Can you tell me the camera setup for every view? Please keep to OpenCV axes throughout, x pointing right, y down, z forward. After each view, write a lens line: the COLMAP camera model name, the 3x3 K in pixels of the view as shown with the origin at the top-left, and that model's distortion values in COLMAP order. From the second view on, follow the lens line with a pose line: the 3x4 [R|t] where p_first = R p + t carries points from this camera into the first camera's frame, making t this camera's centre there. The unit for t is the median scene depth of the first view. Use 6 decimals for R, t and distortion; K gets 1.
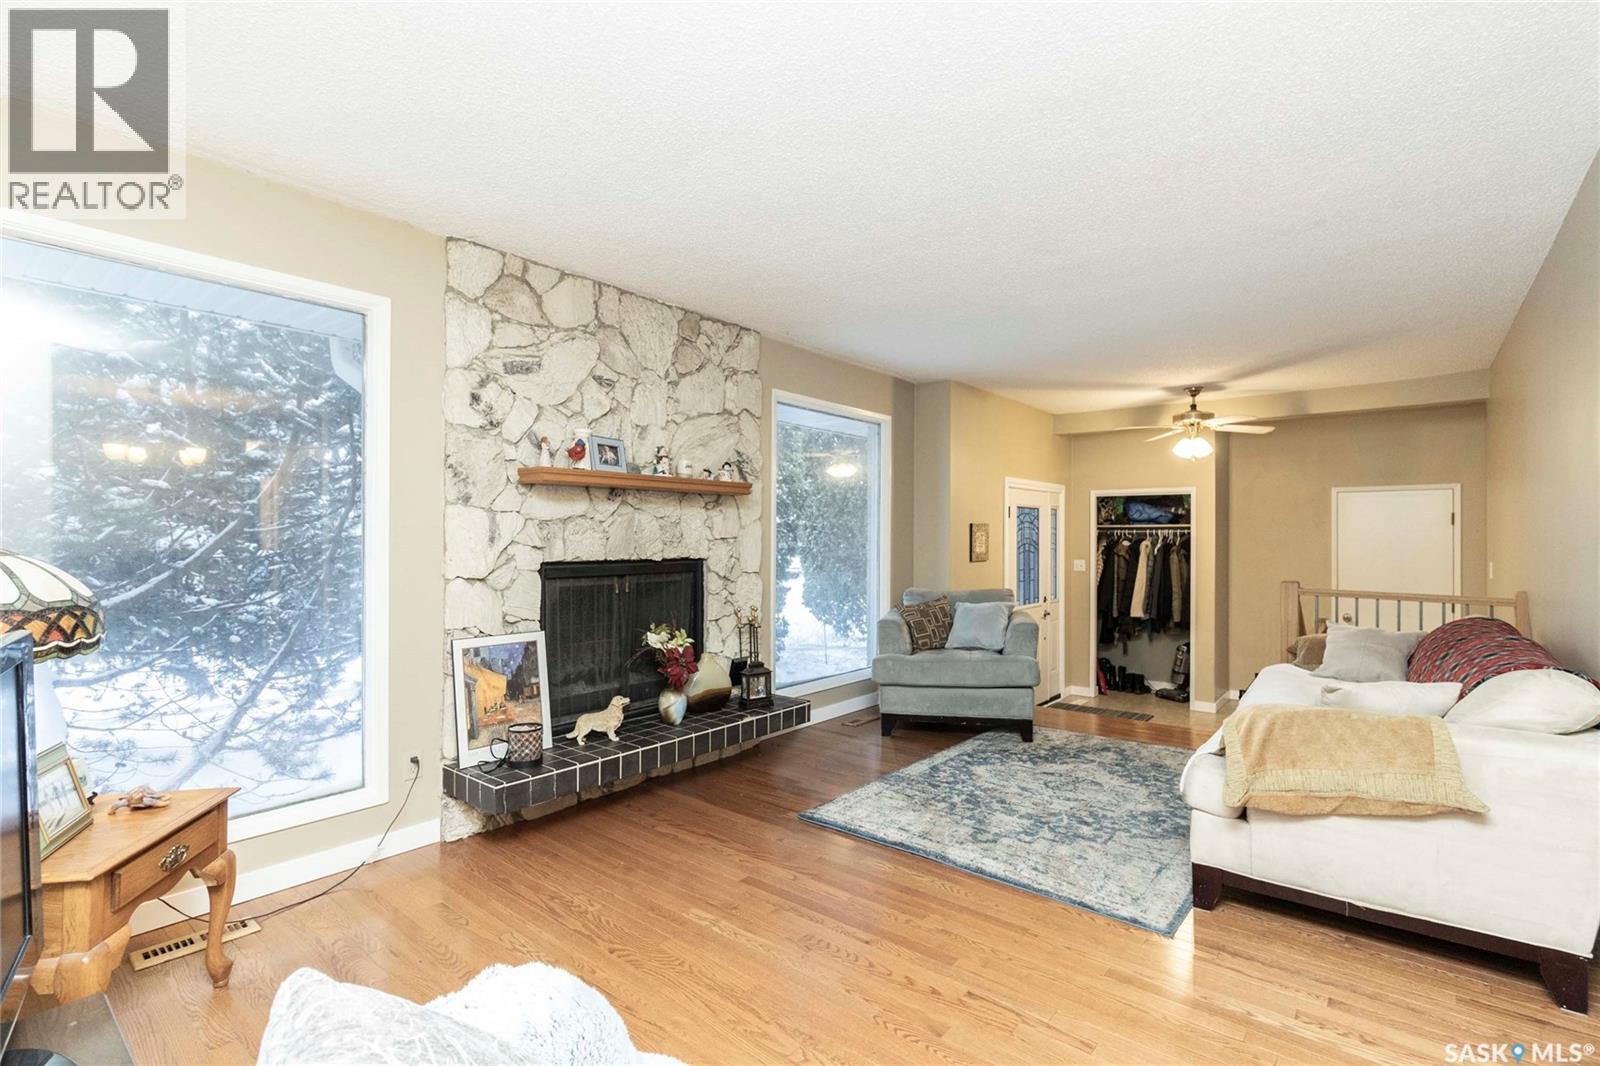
lens RADIAL K [[749.6, 0, 812.6], [0, 749.6, 531.5], [0, 0, 1]] dist [0.003721, 0.000115]
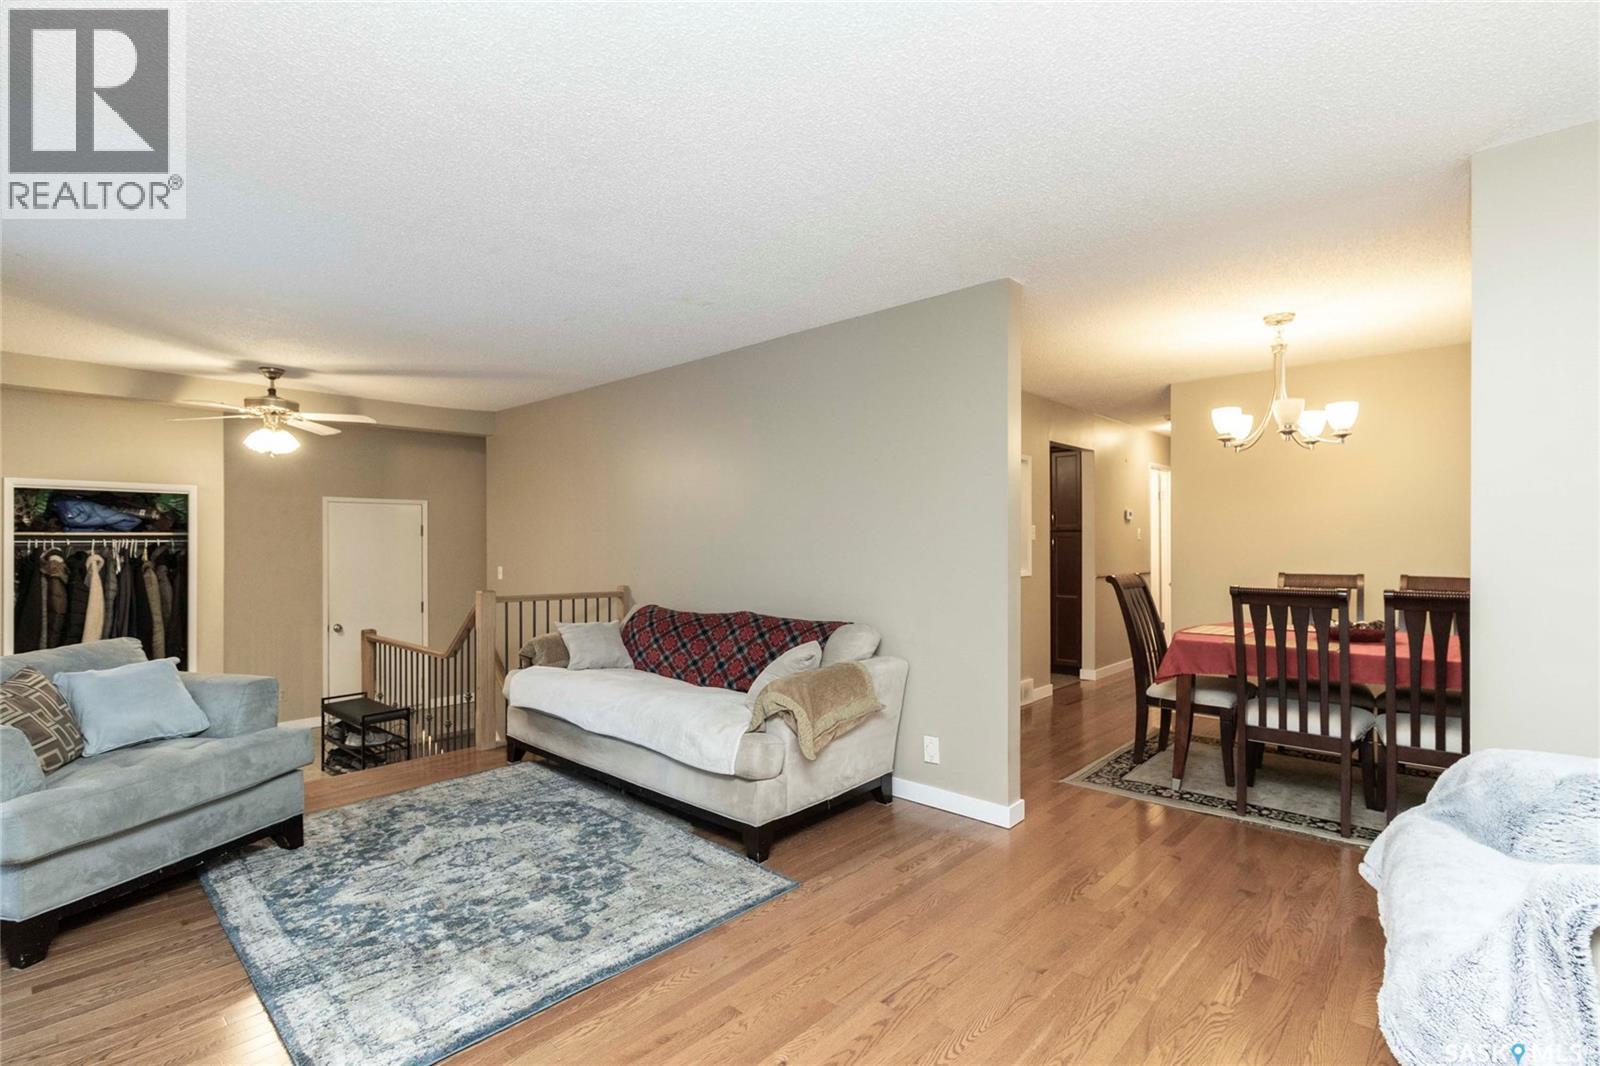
lens RADIAL K [[749.6, 0, 812.6], [0, 749.6, 531.5], [0, 0, 1]] dist [0.003721, 0.000115]
pose [[0.058760, 0.012624, 0.998192, -0.429681], [-0.002716, 0.999918, -0.012486, -0.005189], [-0.998268, -0.001977, 0.058789, 0.542882]]
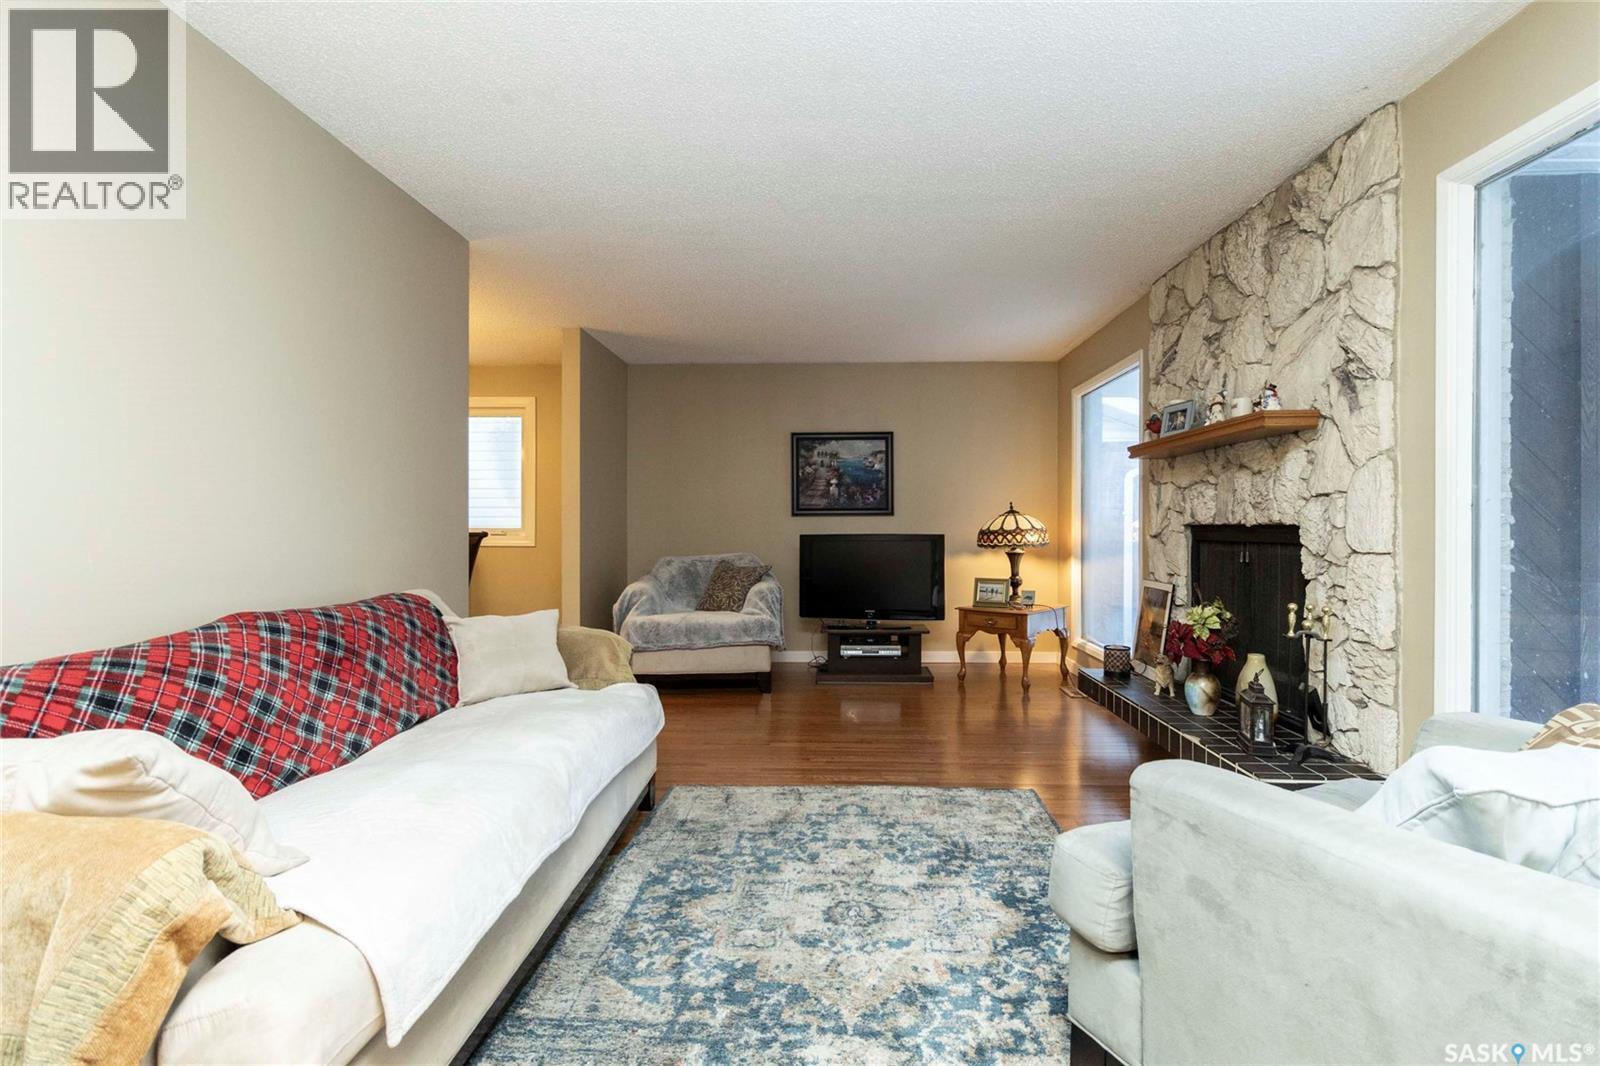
lens RADIAL K [[749.6, 0, 812.6], [0, 749.6, 531.5], [0, 0, 1]] dist [0.003721, 0.000115]
pose [[-0.799371, 0.000438, -0.600837, 0.650494], [-0.000178, 1.000000, 0.000966, 0.043016], [0.600837, 0.000879, -0.799371, 1.338933]]
